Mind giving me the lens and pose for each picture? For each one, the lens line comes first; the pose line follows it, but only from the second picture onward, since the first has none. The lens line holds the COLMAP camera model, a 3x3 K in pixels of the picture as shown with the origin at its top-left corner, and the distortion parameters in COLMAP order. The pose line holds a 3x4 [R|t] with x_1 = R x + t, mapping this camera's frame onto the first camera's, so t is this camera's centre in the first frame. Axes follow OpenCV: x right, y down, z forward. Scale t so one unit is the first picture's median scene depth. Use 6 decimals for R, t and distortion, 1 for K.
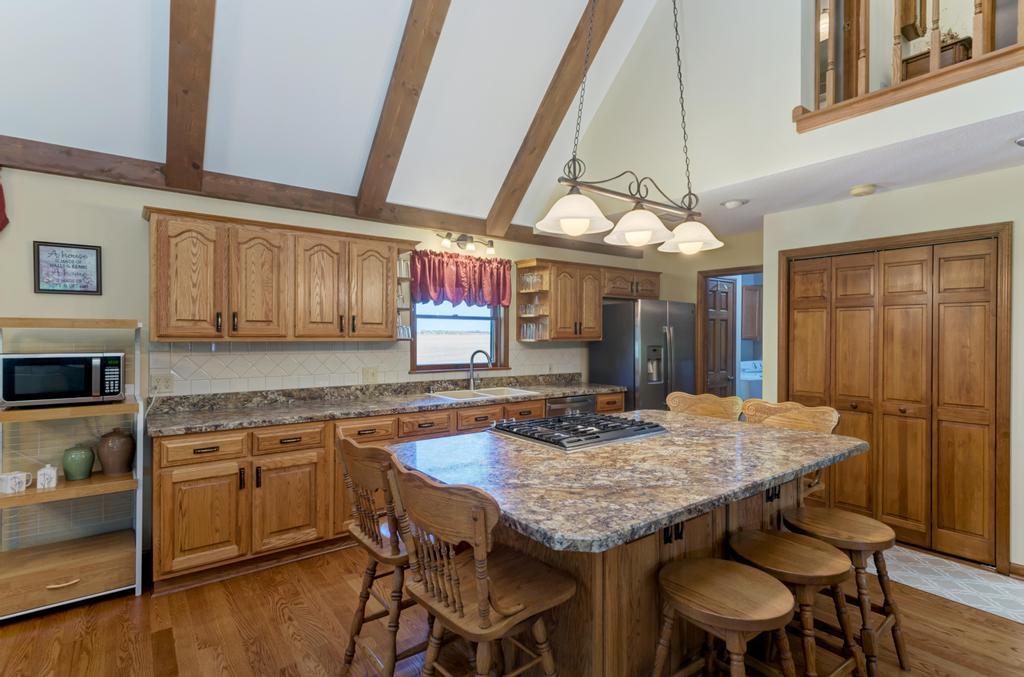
lens RADIAL K [[504.1, 0, 520.3], [0, 504.1, 350.7], [0, 0, 1]] dist [0.010171, 0.000810]
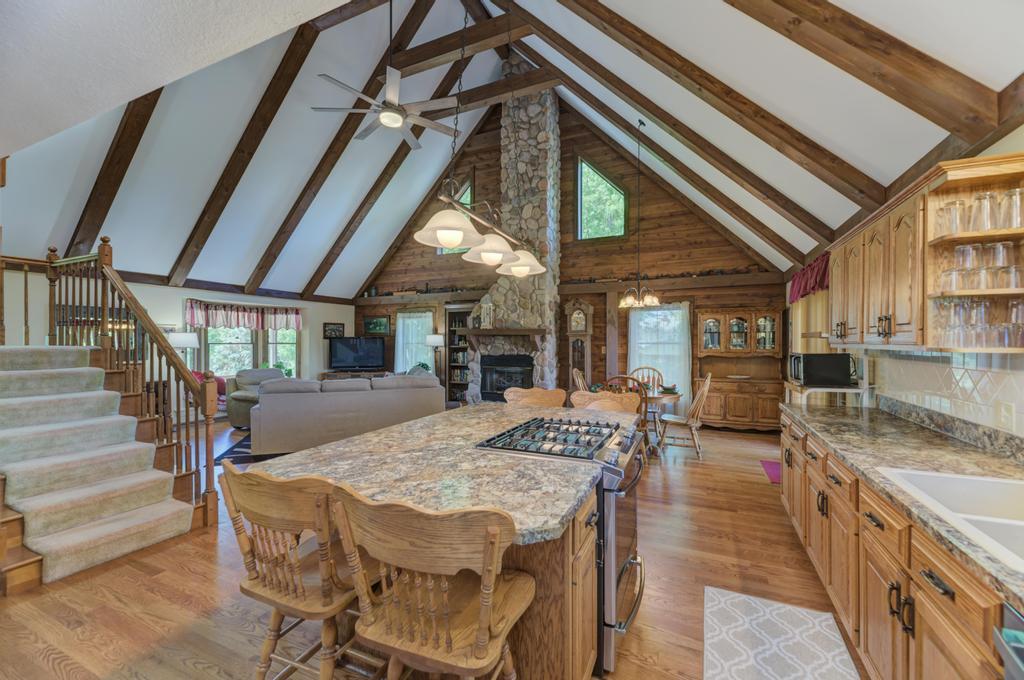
lens RADIAL K [[410.8, 0, 511.3], [0, 410.8, 342.6], [0, 0, 1]] dist [0.009434, -0.003107]
pose [[-0.882938, 0.001058, -0.469488, 0.422455], [-0.010876, 0.999683, 0.022707, -0.037471], [0.469363, 0.025155, -0.882647, 1.272737]]
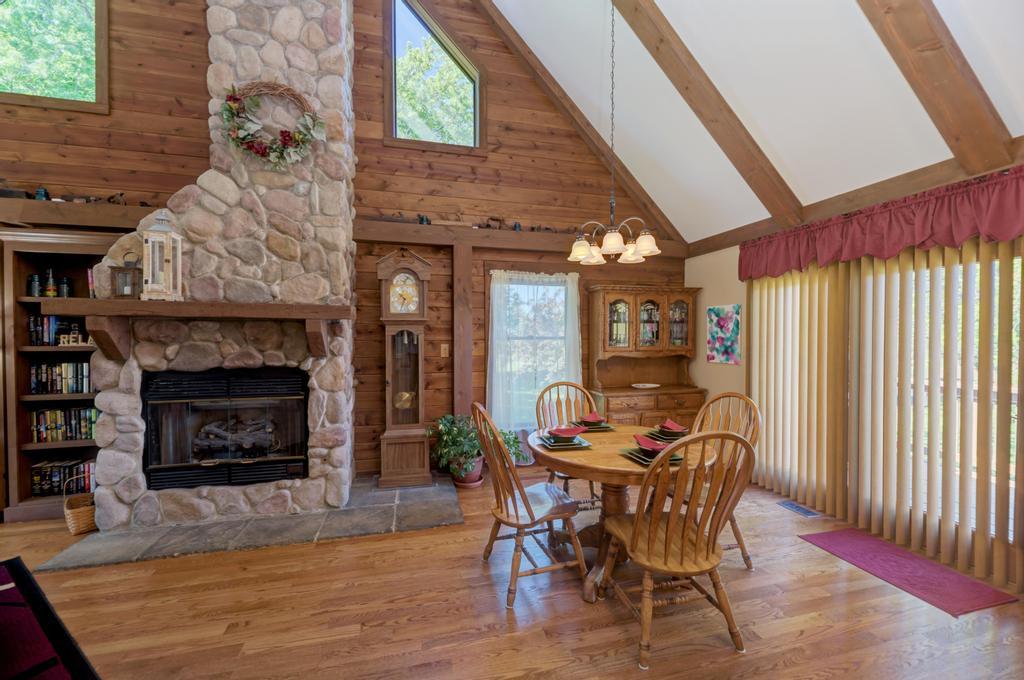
lens RADIAL K [[410.8, 0, 512.8], [0, 410.8, 342.9], [0, 0, 1]] dist [0.009434, -0.003107]
pose [[-0.384642, 0.015884, -0.922929, 0.013778], [-0.020224, 0.999467, 0.025630, -0.012268], [0.922844, 0.028523, -0.384115, 0.263244]]
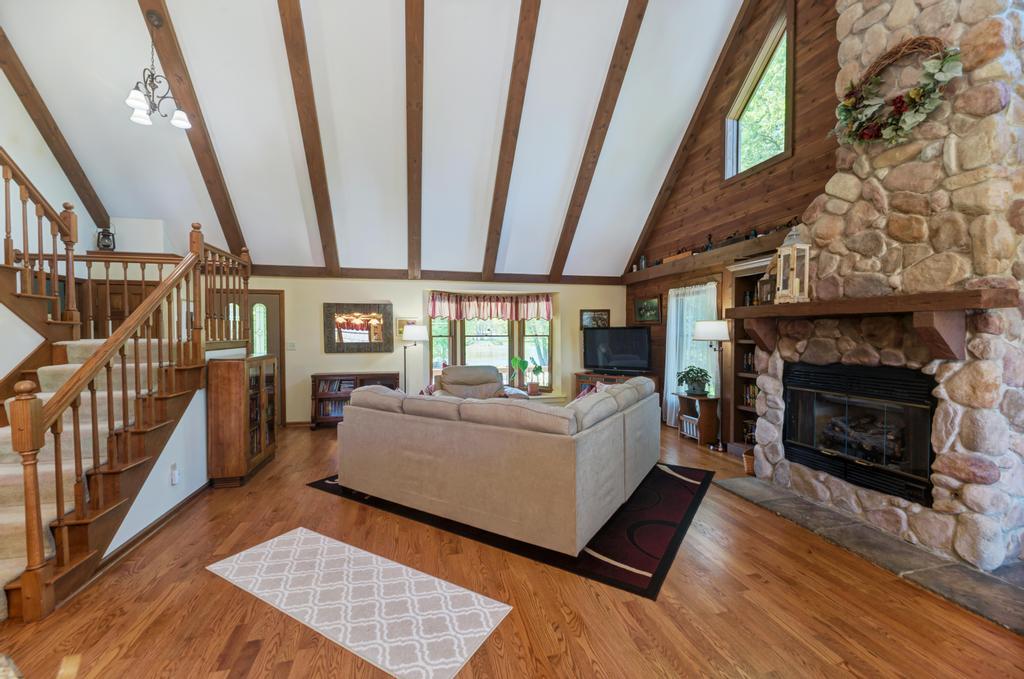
lens RADIAL K [[410.8, 0, 511.5], [0, 410.8, 342.5], [0, 0, 1]] dist [0.009434, -0.003107]
pose [[-0.919531, -0.004947, 0.392987, -0.243047], [0.012015, 0.999100, 0.040689, -0.015521], [-0.392835, 0.042137, -0.918643, 0.459044]]
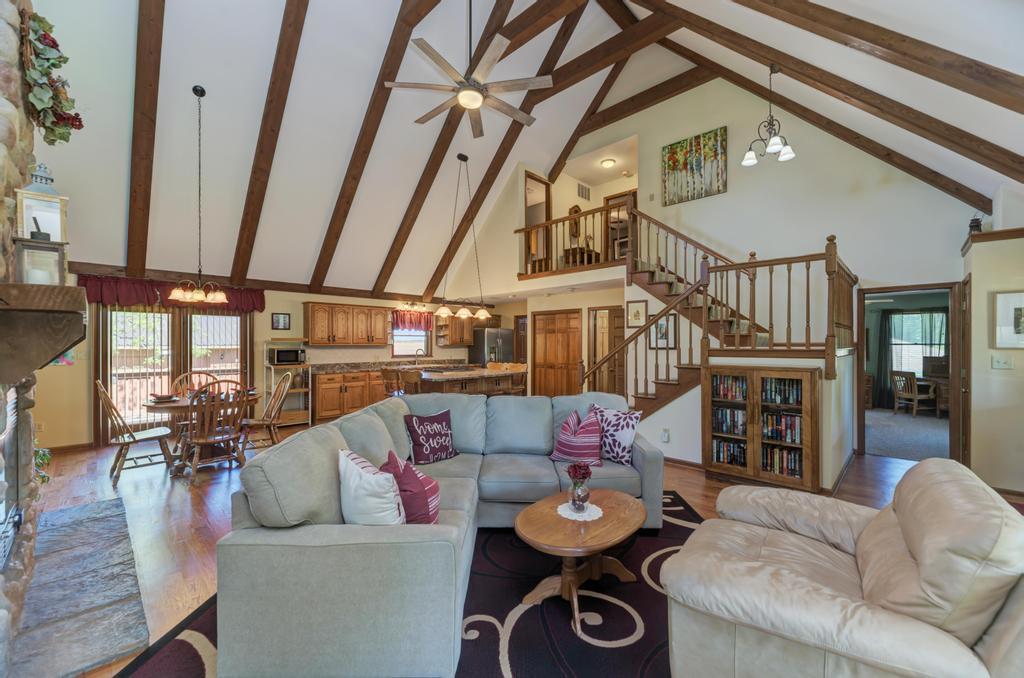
lens RADIAL K [[410.8, 0, 517.7], [0, 410.8, 353.9], [0, 0, 1]] dist [0.009434, -0.003107]
pose [[0.989081, -0.005998, 0.147253, 0.121367], [0.006241, 0.999980, -0.001189, 0.037205], [-0.147243, 0.002095, 0.989098, -1.338117]]
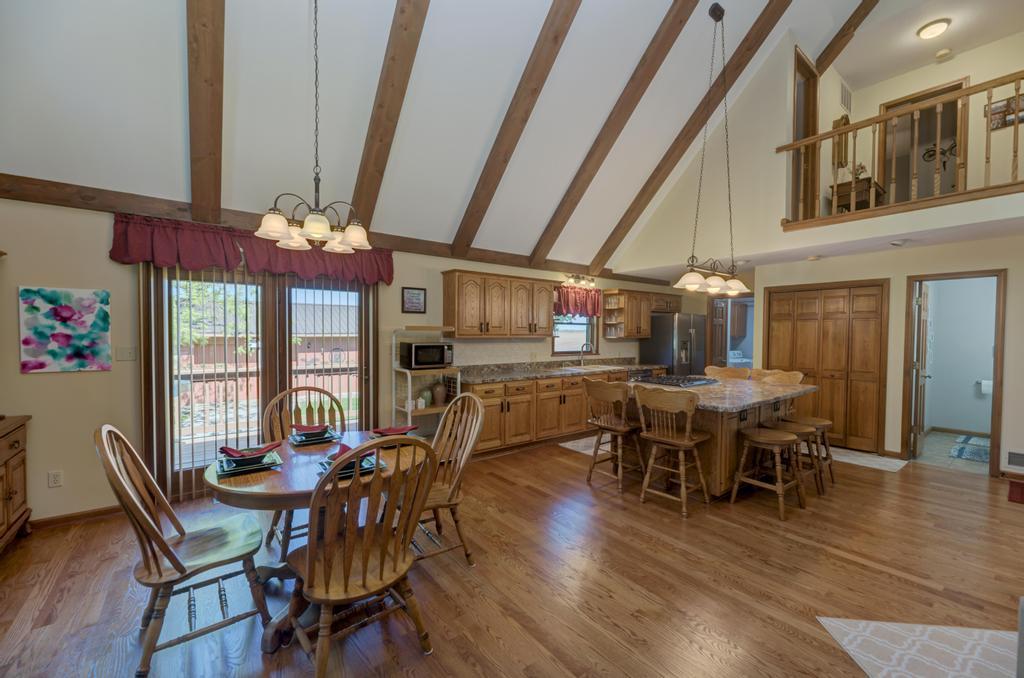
lens RADIAL K [[410.8, 0, 520.5], [0, 410.8, 354.6], [0, 0, 1]] dist [0.009434, -0.003107]
pose [[0.999878, 0.003078, 0.015334, -0.407227], [-0.003441, 0.999713, 0.023695, 0.007827], [-0.015257, -0.023745, 0.999602, -0.487199]]
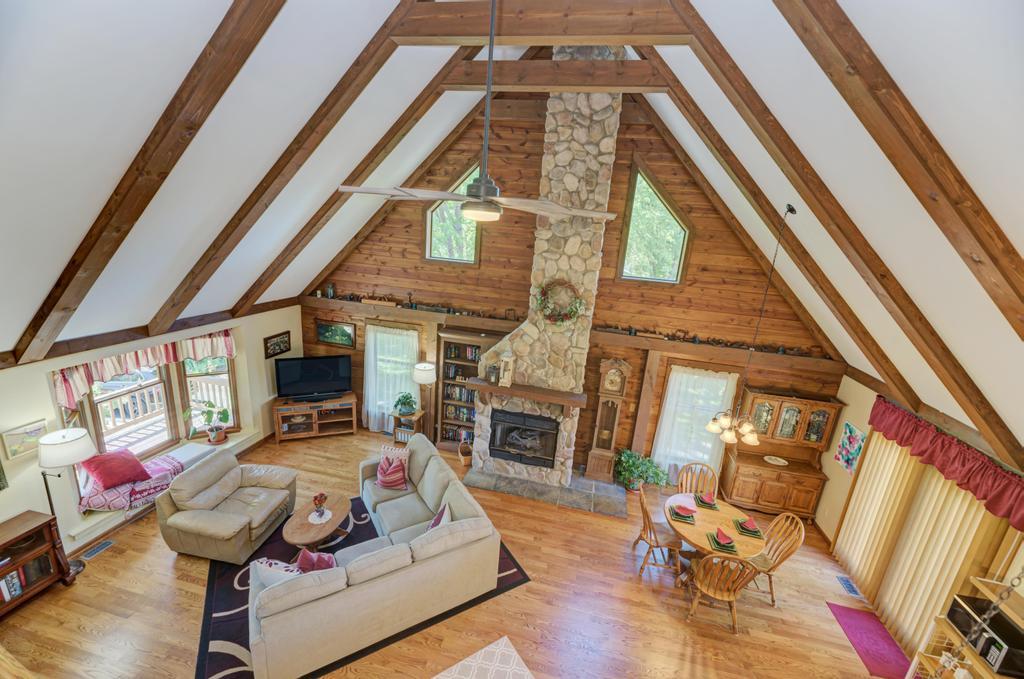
lens RADIAL K [[410.8, 0, 510.3], [0, 410.8, 343.8], [0, 0, 1]] dist [0.009434, -0.003107]
pose [[-0.756732, 0.116082, -0.643337, 0.617232], [-0.094009, 0.954556, 0.282817, -0.715667], [0.646931, 0.274496, -0.711430, 0.538112]]
